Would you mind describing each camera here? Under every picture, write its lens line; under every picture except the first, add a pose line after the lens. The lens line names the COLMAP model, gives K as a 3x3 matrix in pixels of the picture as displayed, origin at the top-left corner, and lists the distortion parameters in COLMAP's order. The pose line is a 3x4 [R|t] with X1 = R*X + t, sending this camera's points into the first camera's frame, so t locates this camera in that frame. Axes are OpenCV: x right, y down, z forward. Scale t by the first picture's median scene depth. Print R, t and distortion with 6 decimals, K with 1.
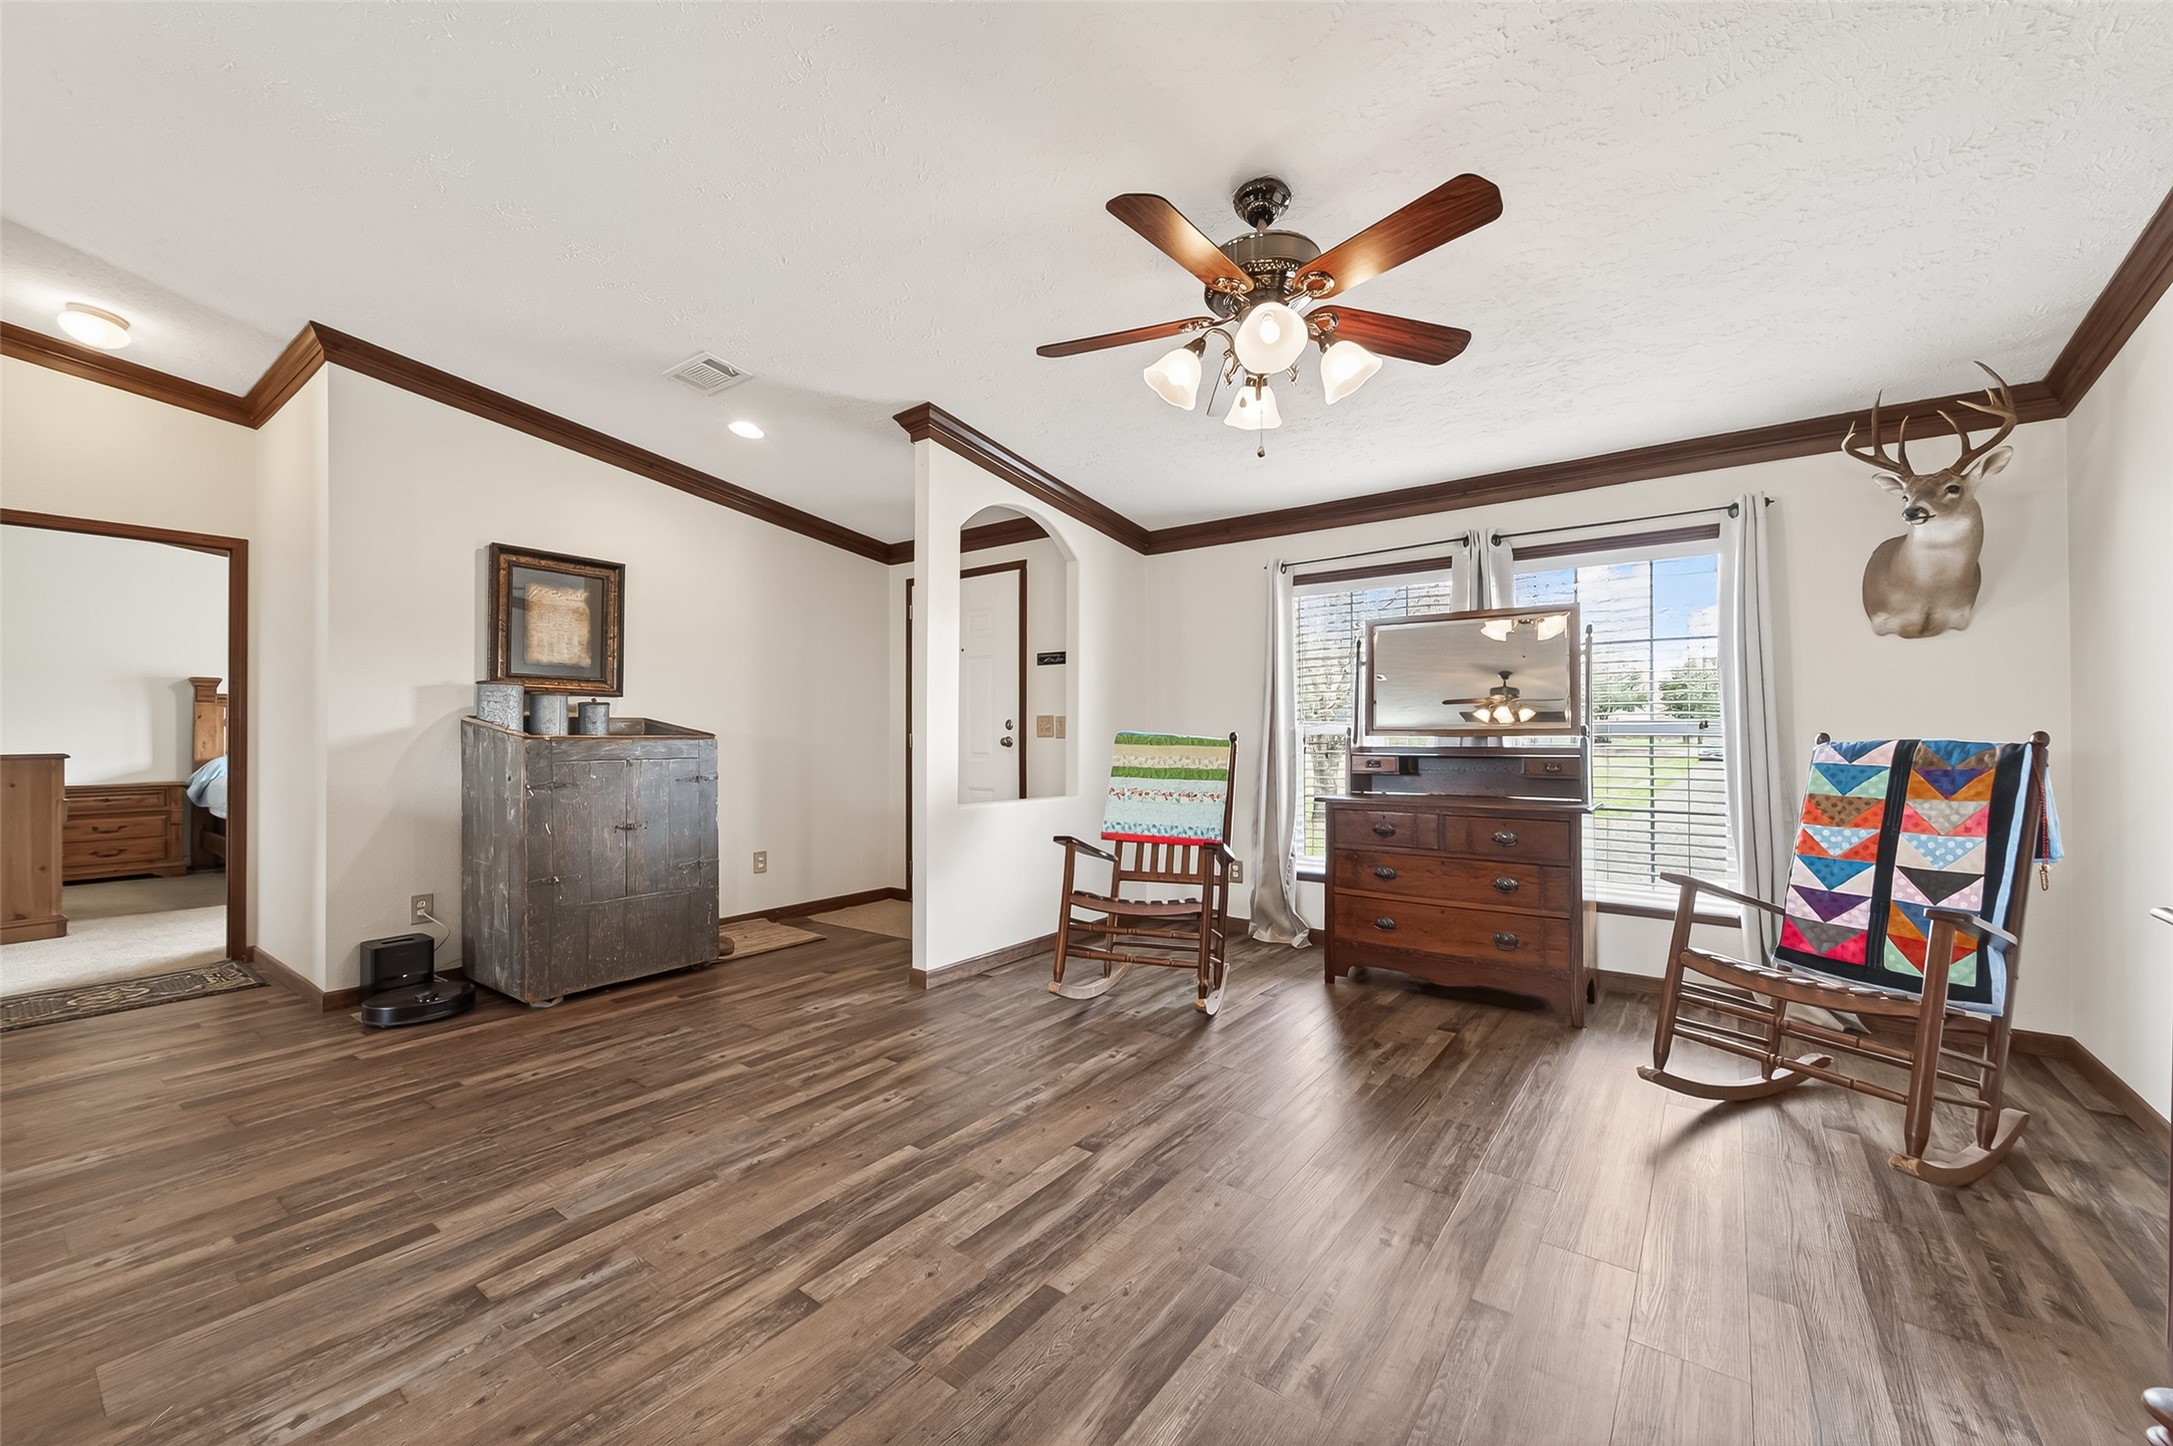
lens RADIAL K [[841.4, 0, 1101.5], [0, 841.4, 731.9], [0, 0, 1]] dist [0.007724, -0.000125]
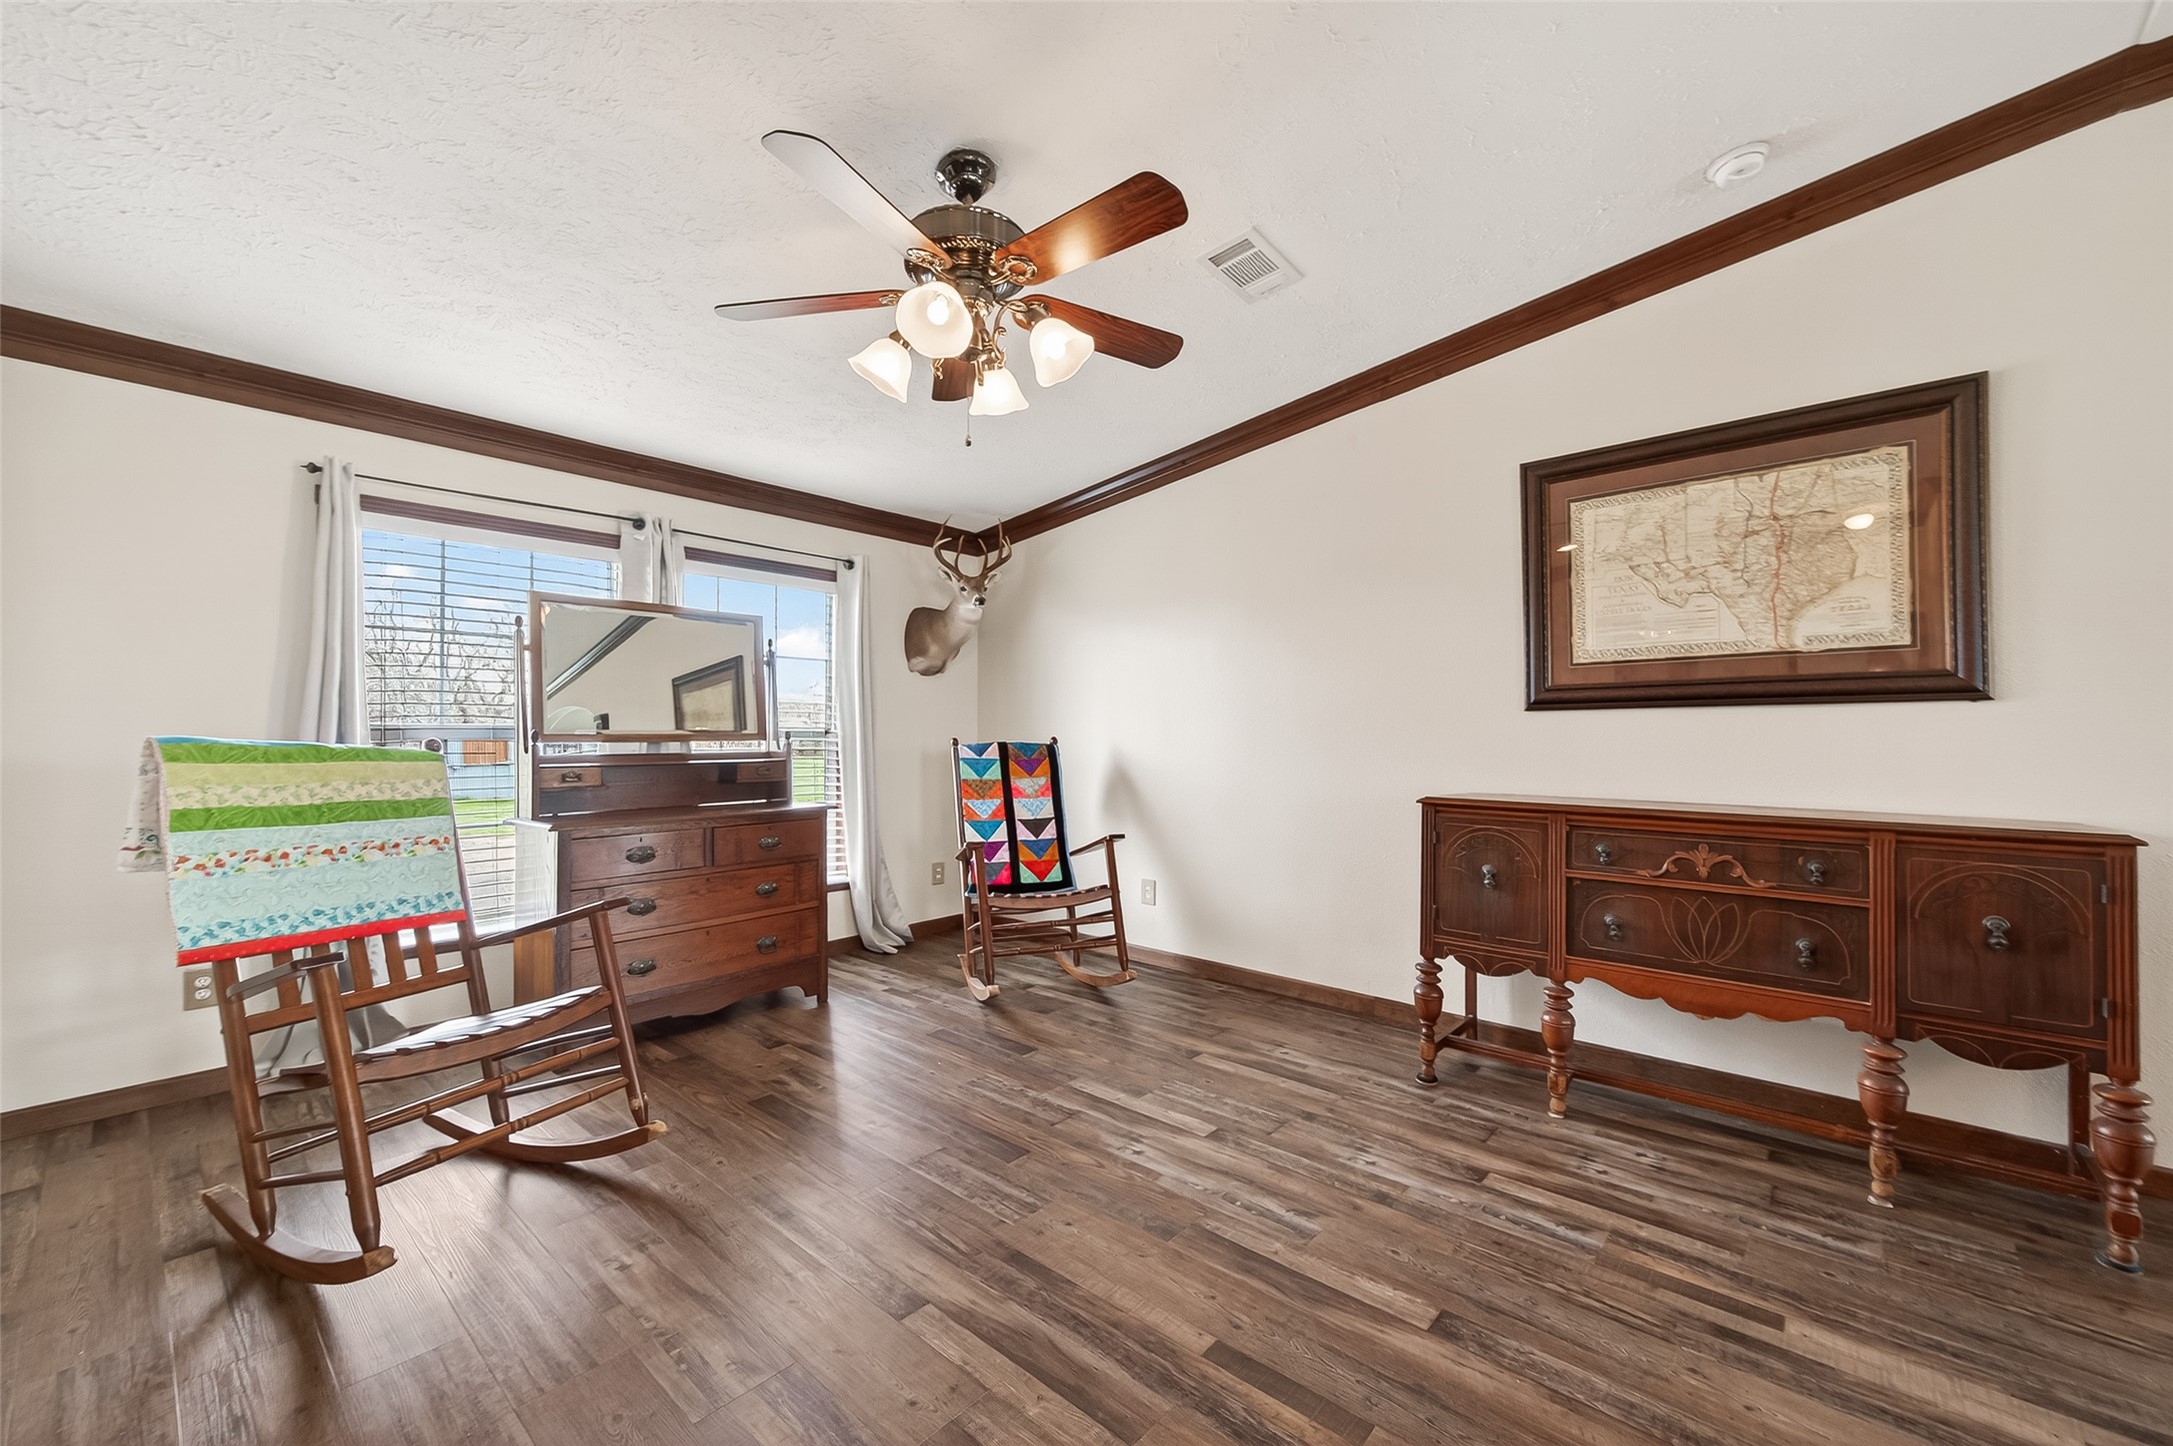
lens RADIAL K [[841.4, 0, 1087.6], [0, 841.4, 732.0], [0, 0, 1]] dist [0.007724, -0.000125]
pose [[0.095732, 0.004239, 0.995398, -0.635073], [-0.002498, 0.999989, -0.004019, -0.004321], [-0.995404, -0.002102, 0.095741, 0.672894]]
